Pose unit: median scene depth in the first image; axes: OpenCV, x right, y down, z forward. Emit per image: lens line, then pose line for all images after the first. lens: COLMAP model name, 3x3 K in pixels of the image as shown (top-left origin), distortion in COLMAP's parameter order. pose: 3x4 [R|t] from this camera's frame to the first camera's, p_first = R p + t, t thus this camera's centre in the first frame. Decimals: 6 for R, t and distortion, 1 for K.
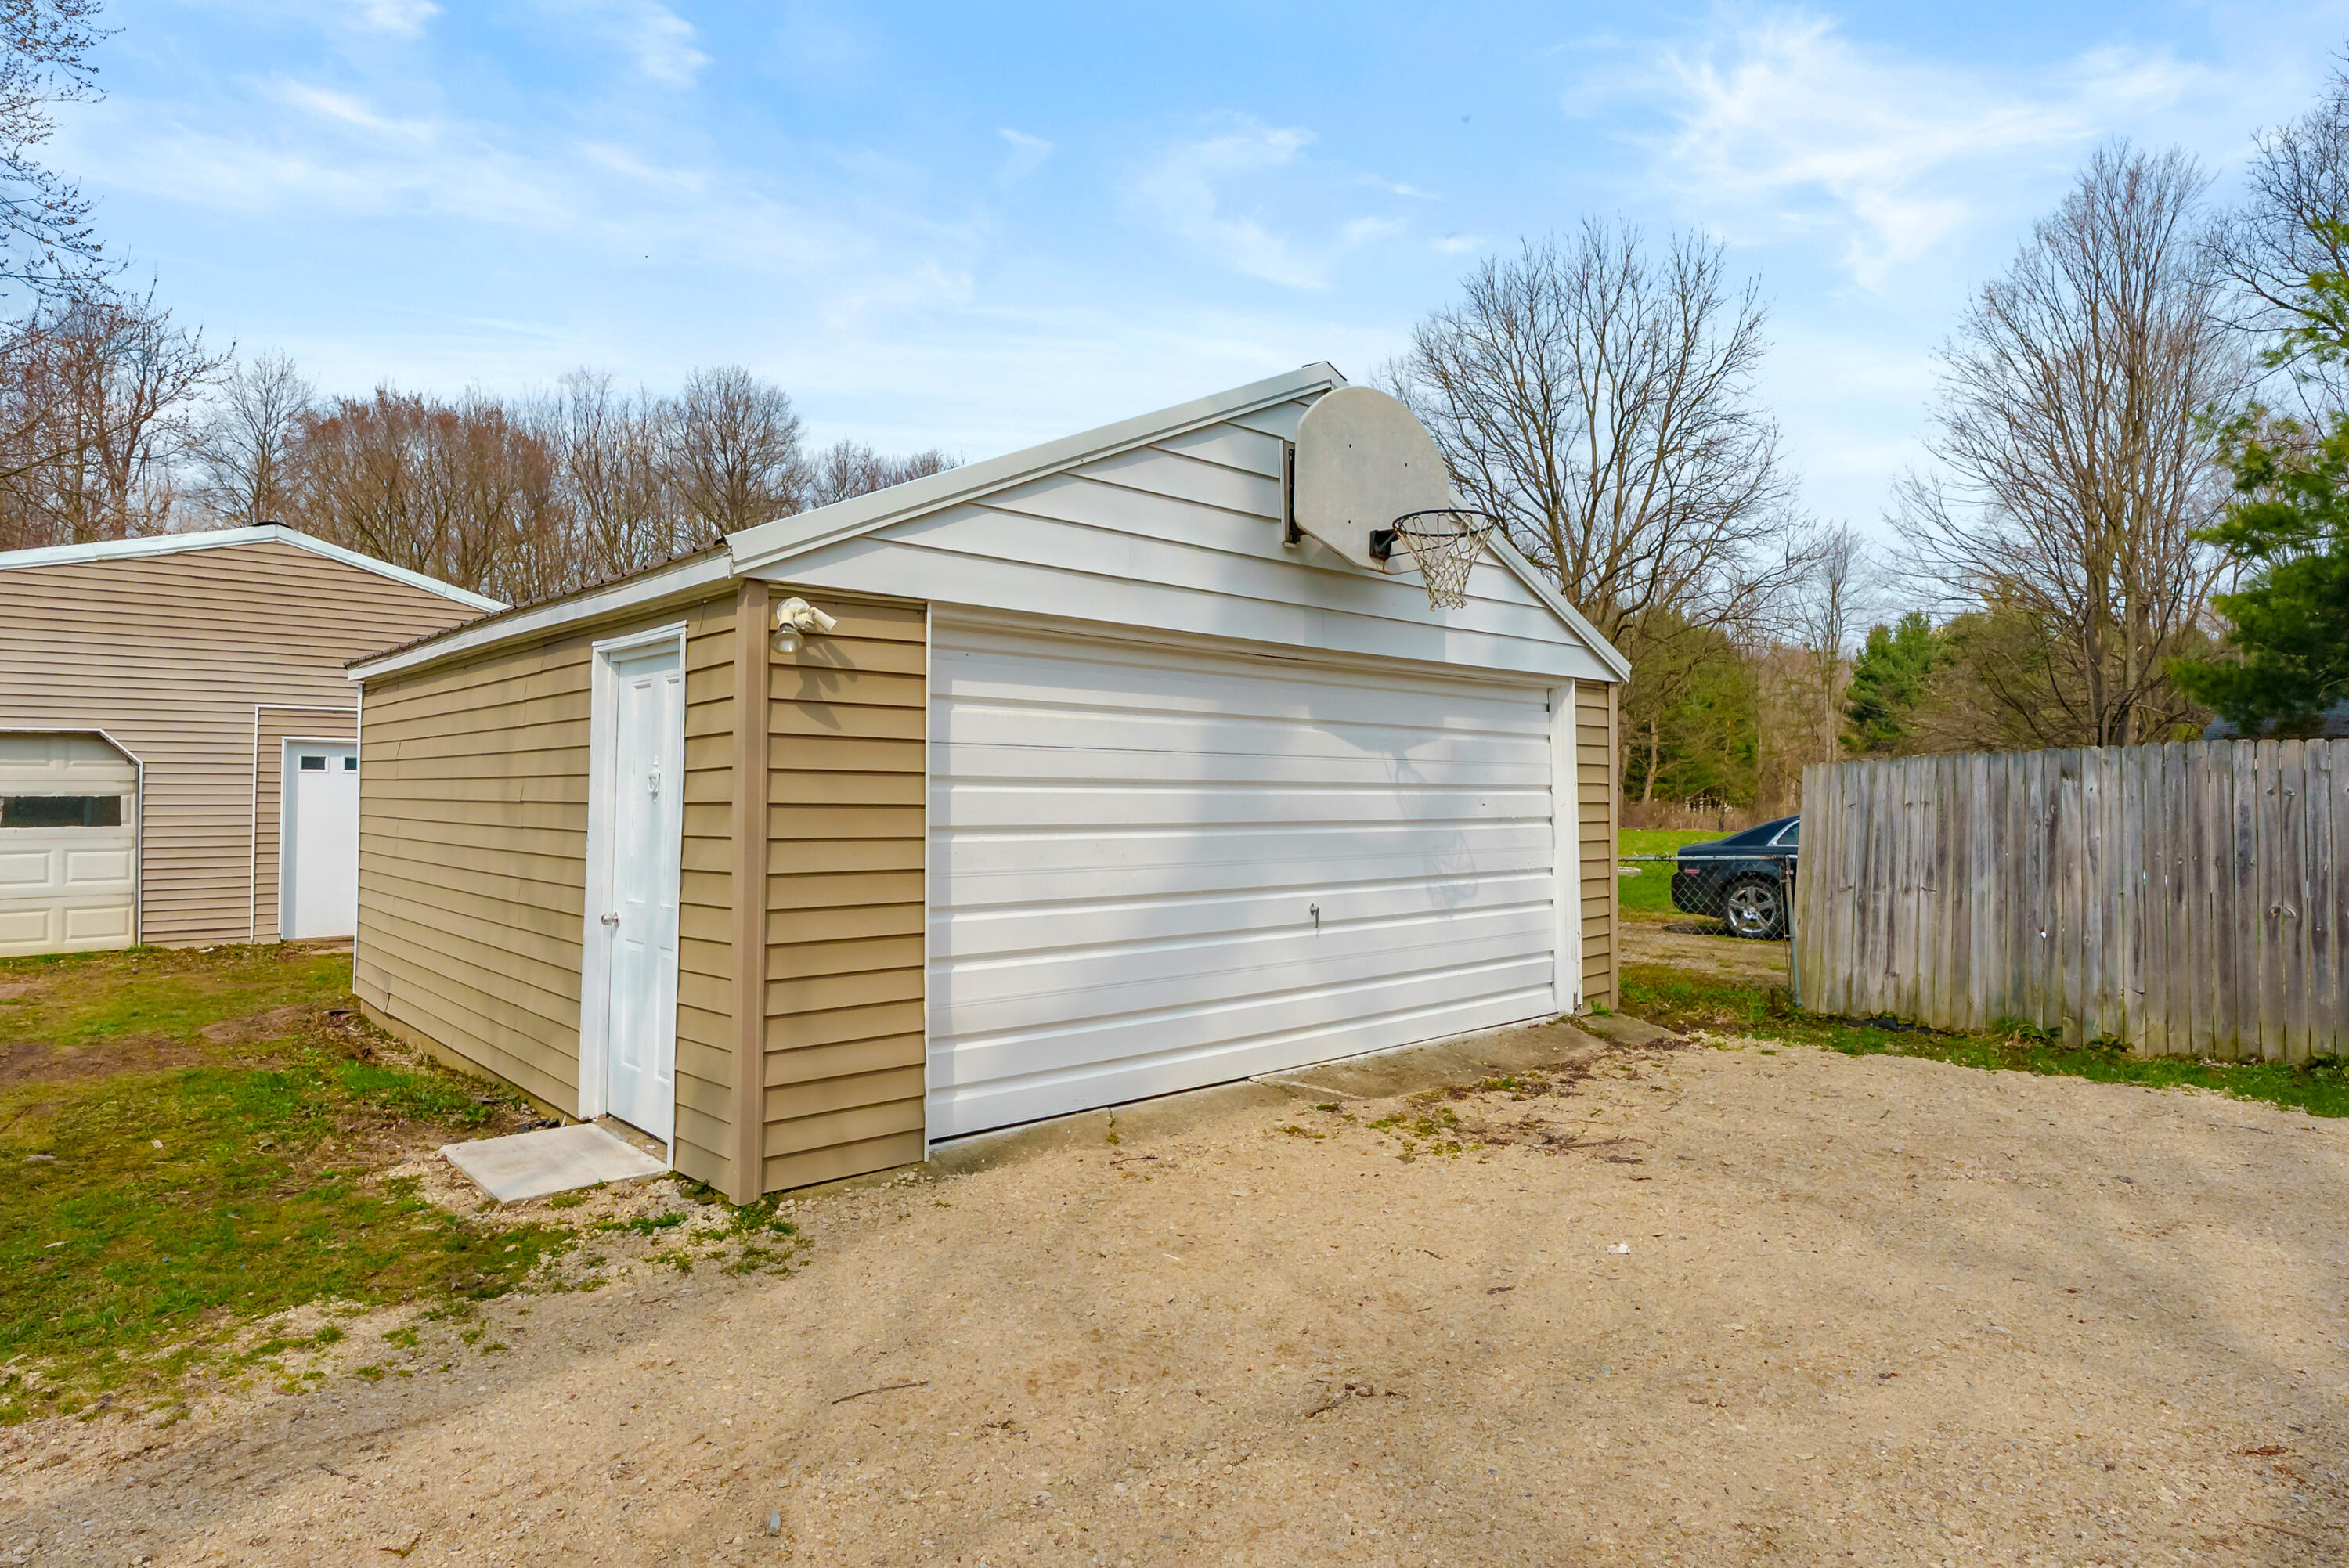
lens RADIAL K [[1296.3, 0, 1174.5], [0, 1296.3, 784.0], [0, 0, 1]] dist [0.002249, -0.000131]
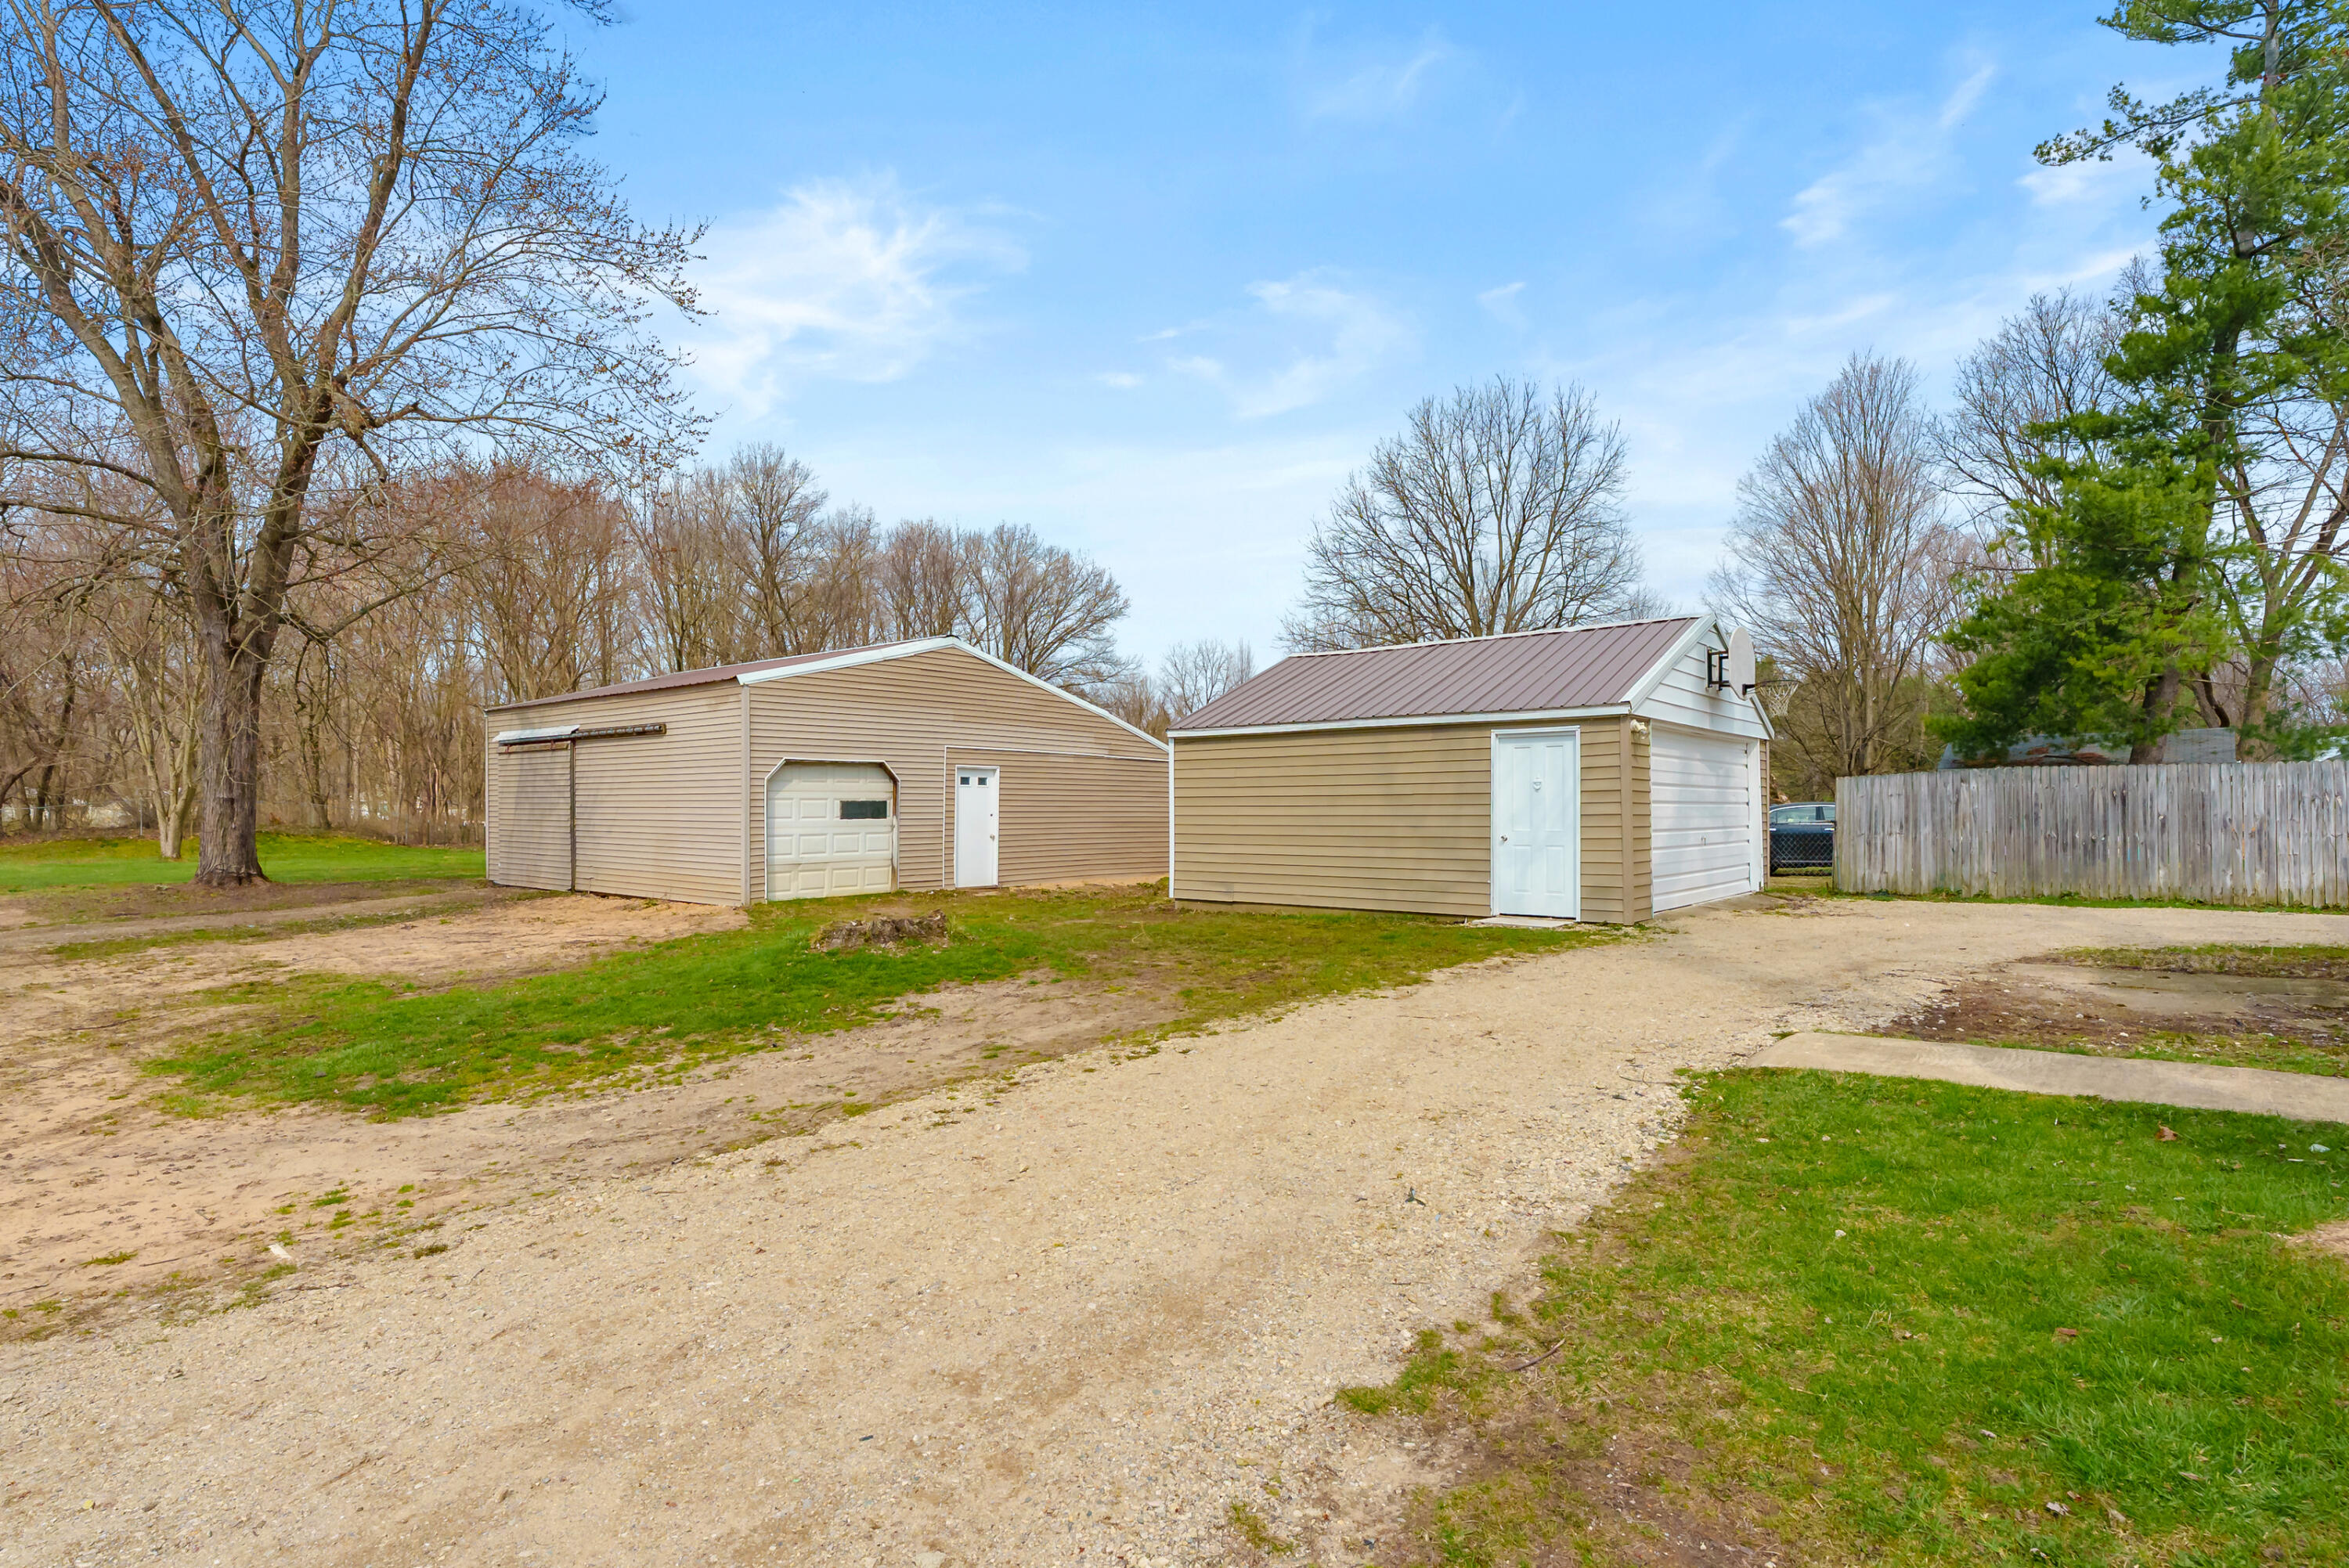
lens RADIAL K [[1189.3, 0, 1193.3], [0, 1189.3, 811.9], [0, 0, 1]] dist [-0.002231, 0.000034]
pose [[0.988528, -0.007546, 0.150847, -0.647006], [0.006517, 0.999952, 0.007310, 0.015120], [-0.150895, -0.006243, 0.988530, -0.581673]]
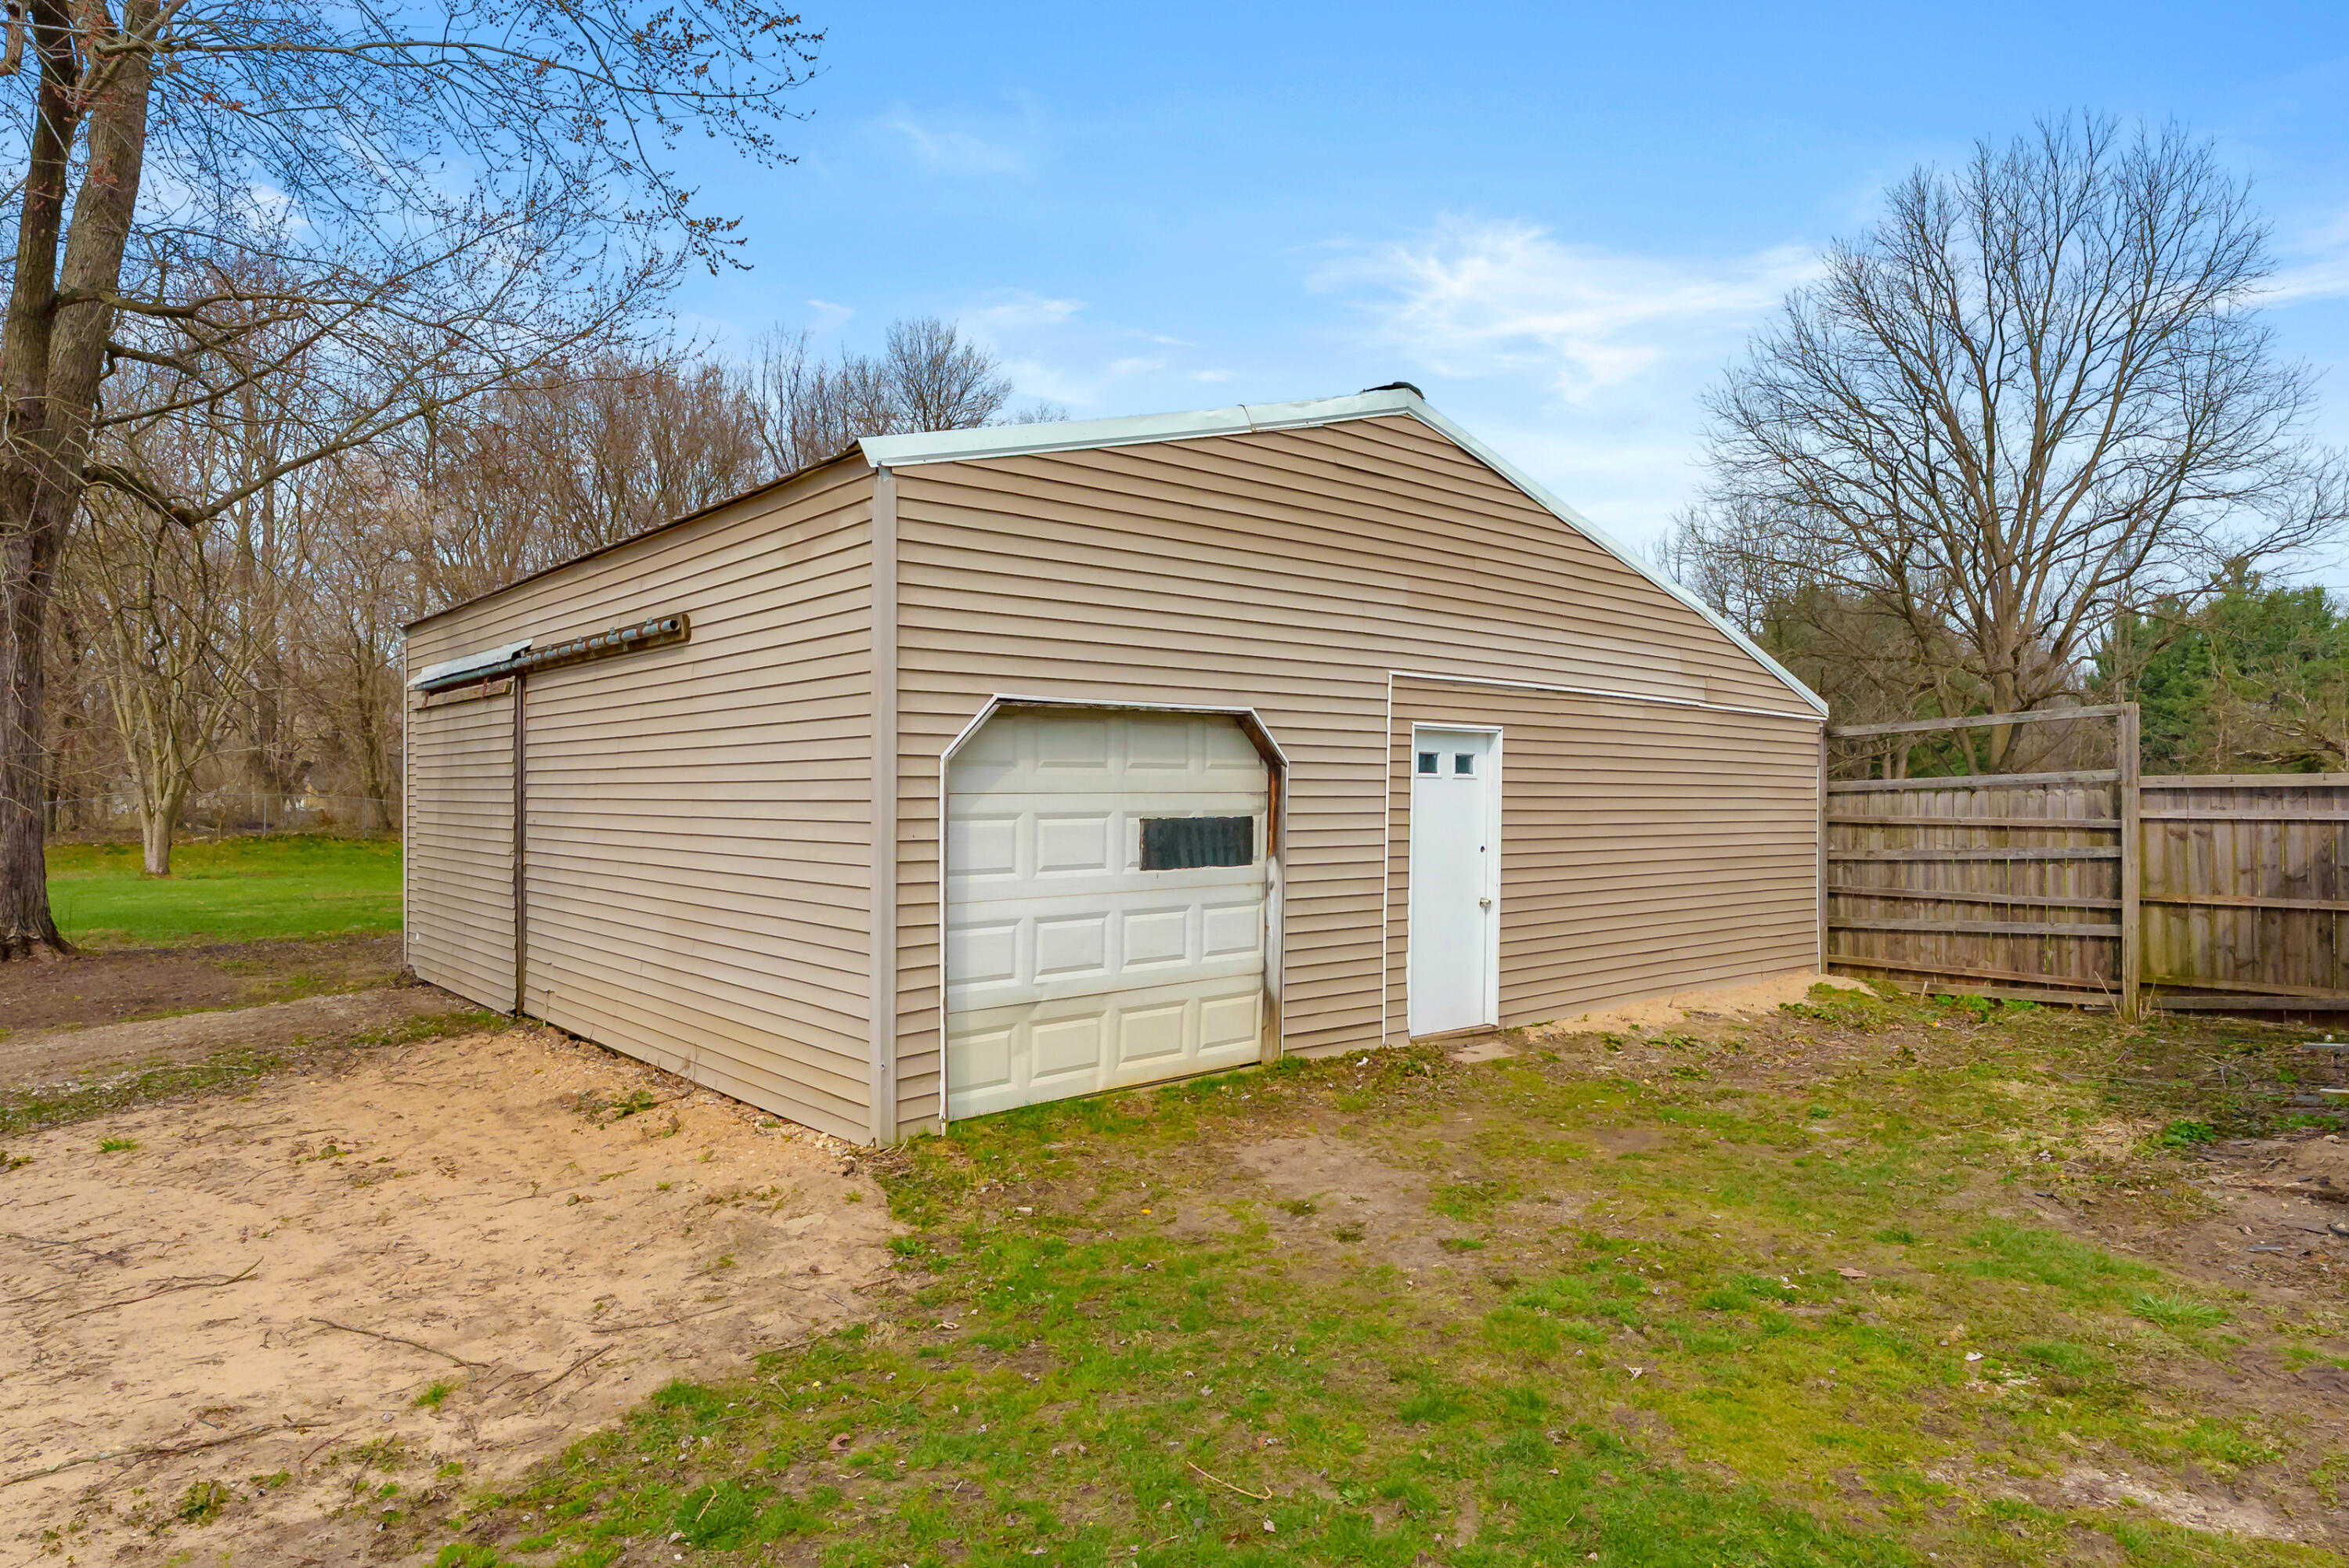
lens RADIAL K [[1344.2, 0, 1174.5], [0, 1344.2, 784.0], [0, 0, 1]] dist [-0.001905, -0.000103]
pose [[0.999890, -0.006926, -0.013118, -0.835263], [0.006848, 0.999959, -0.005963, -0.002692], [0.013159, 0.005873, 0.999896, 0.351304]]
